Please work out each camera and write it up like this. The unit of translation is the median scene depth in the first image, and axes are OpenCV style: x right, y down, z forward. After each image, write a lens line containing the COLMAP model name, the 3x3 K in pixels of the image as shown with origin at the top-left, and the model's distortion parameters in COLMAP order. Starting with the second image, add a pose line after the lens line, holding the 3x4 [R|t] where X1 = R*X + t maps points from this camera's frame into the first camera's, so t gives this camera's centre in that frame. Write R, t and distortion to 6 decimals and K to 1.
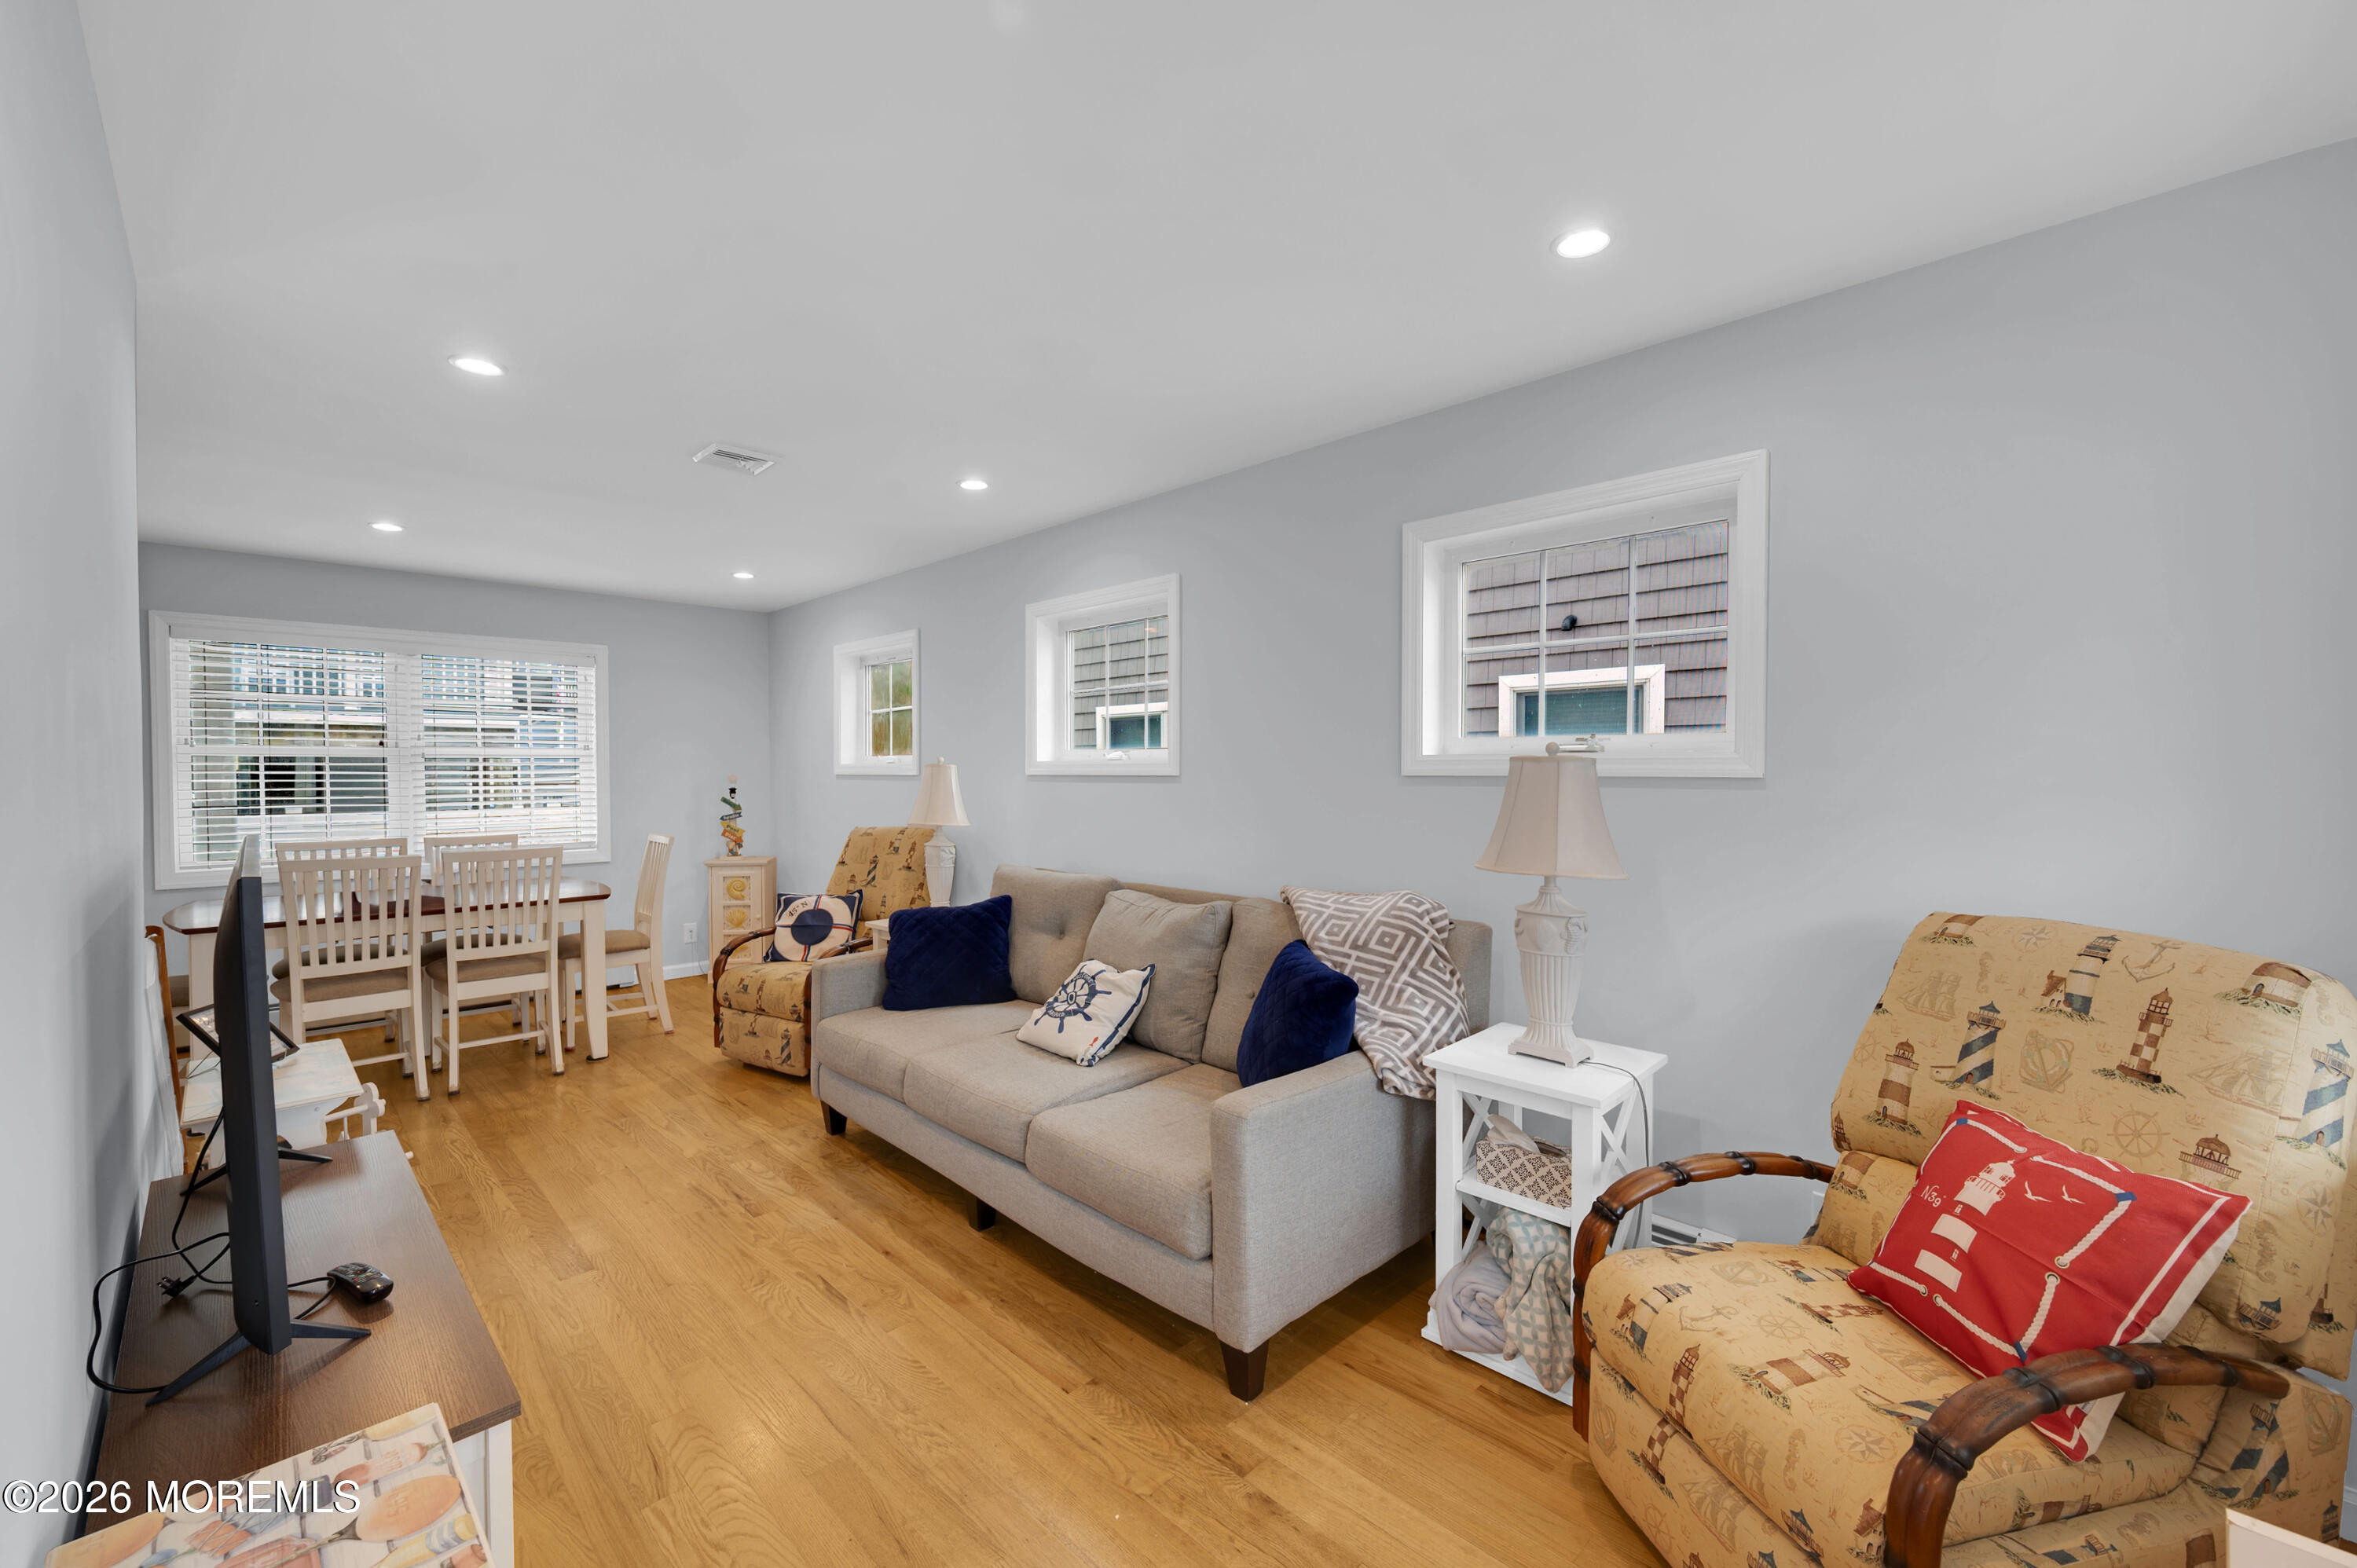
lens RADIAL K [[954.5, 0, 1180.4], [0, 954.5, 815.3], [0, 0, 1]] dist [0.000781, 0.000039]
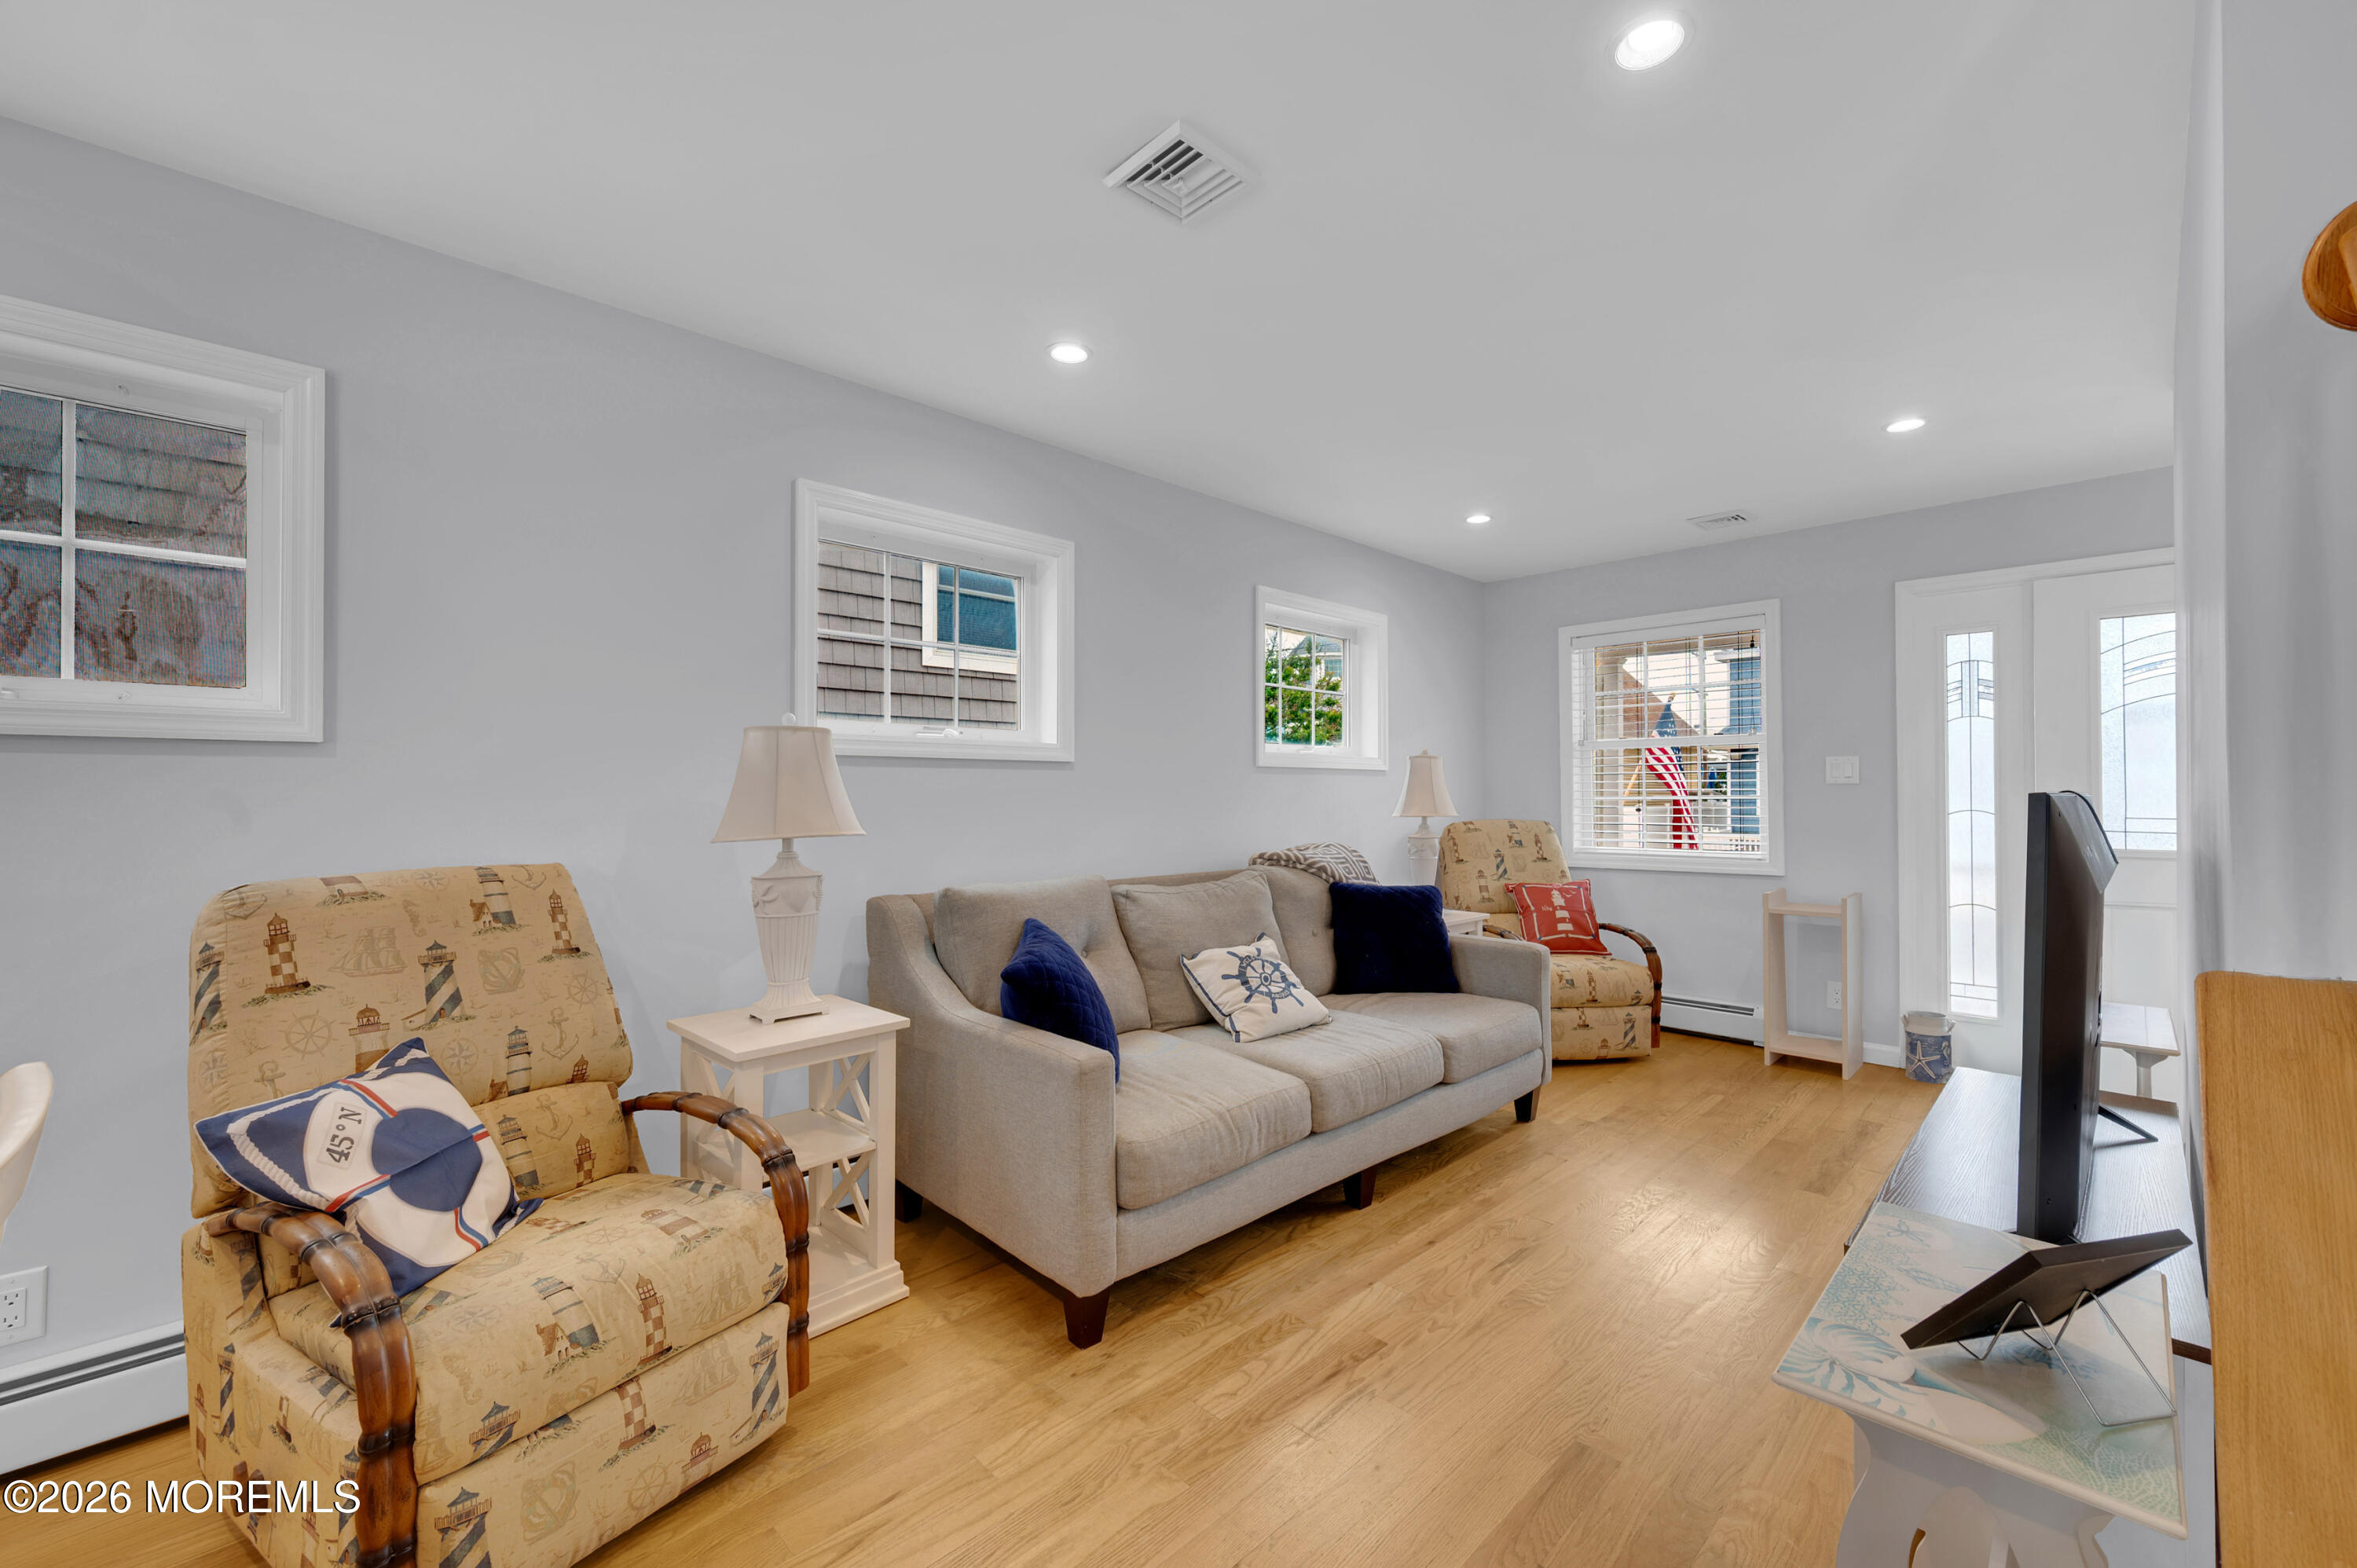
lens RADIAL K [[945.0, 0, 1181.5], [0, 945.0, 780.2], [0, 0, 1]] dist [0.000641, -0.000075]
pose [[0.008596, -0.019844, 0.999766, -1.181657], [0.022152, 0.999562, 0.019650, -0.048847], [-0.999718, 0.021978, 0.009031, 1.134244]]
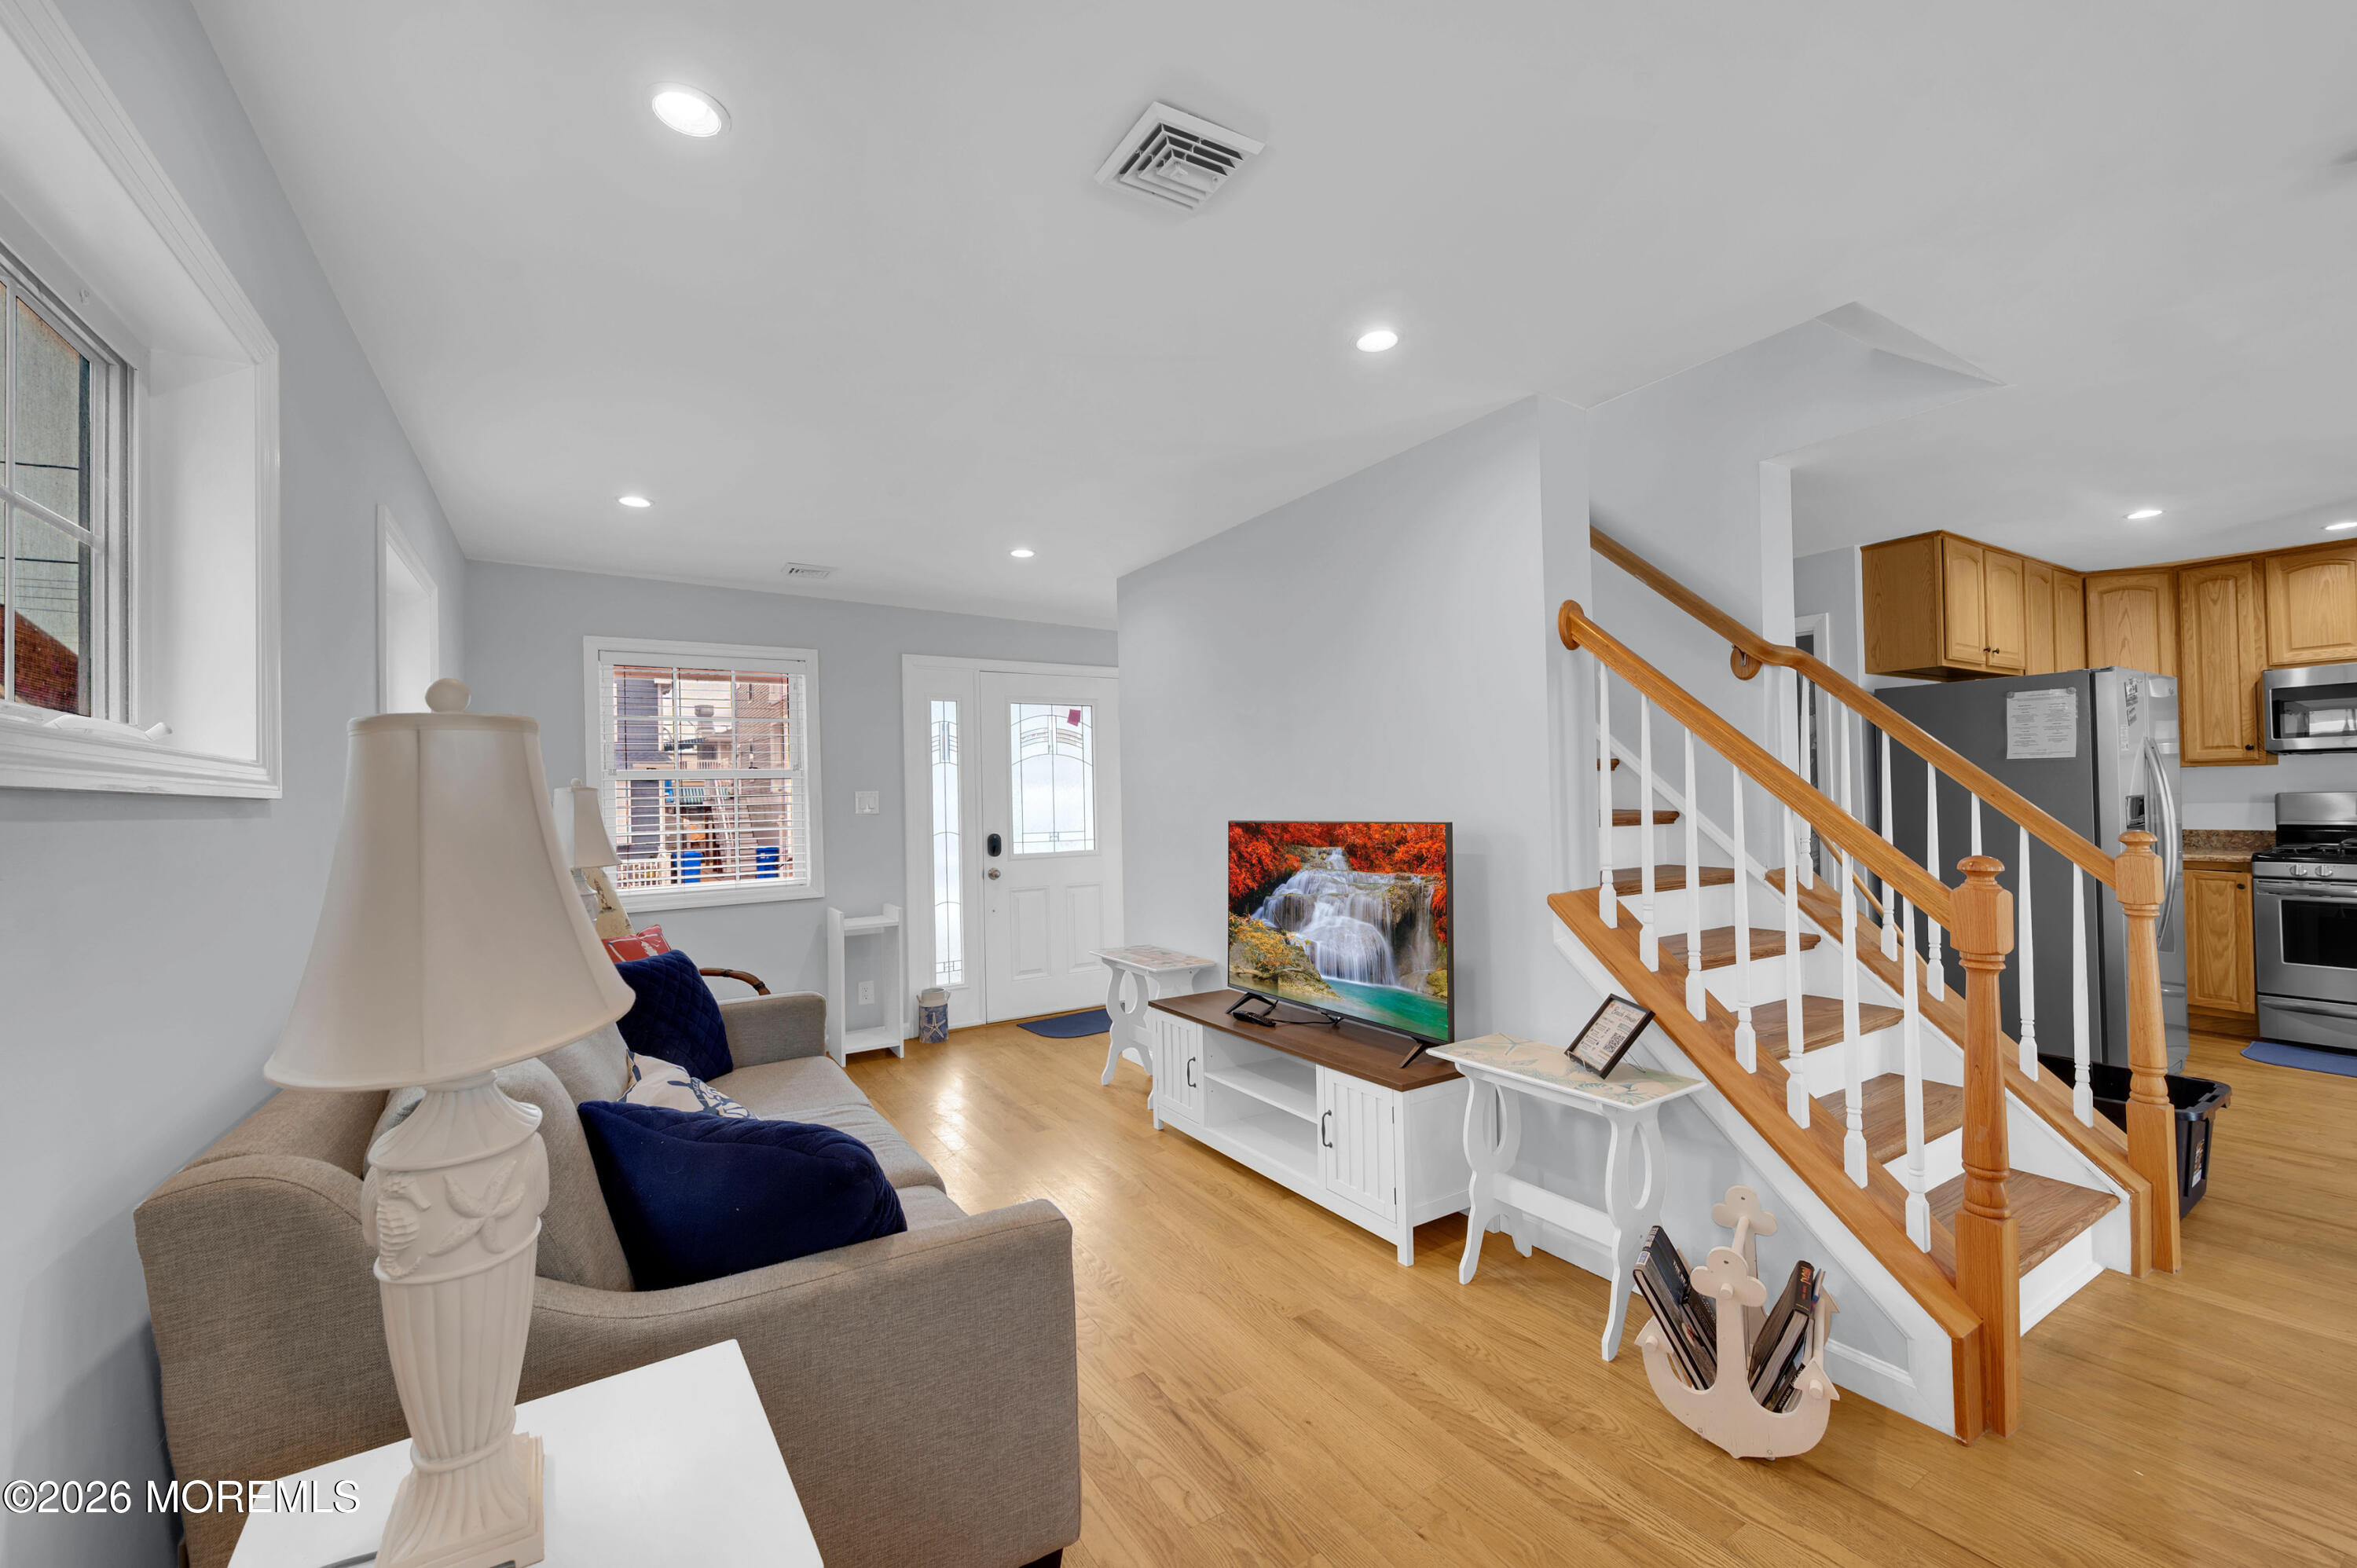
lens RADIAL K [[945.0, 0, 1181.5], [0, 945.0, 780.2], [0, 0, 1]] dist [0.000641, -0.000075]
pose [[-0.975482, -0.007250, 0.219960, -0.626331], [-0.006117, 0.999964, 0.005831, -0.070236], [-0.219994, 0.004342, -0.975492, 1.738339]]
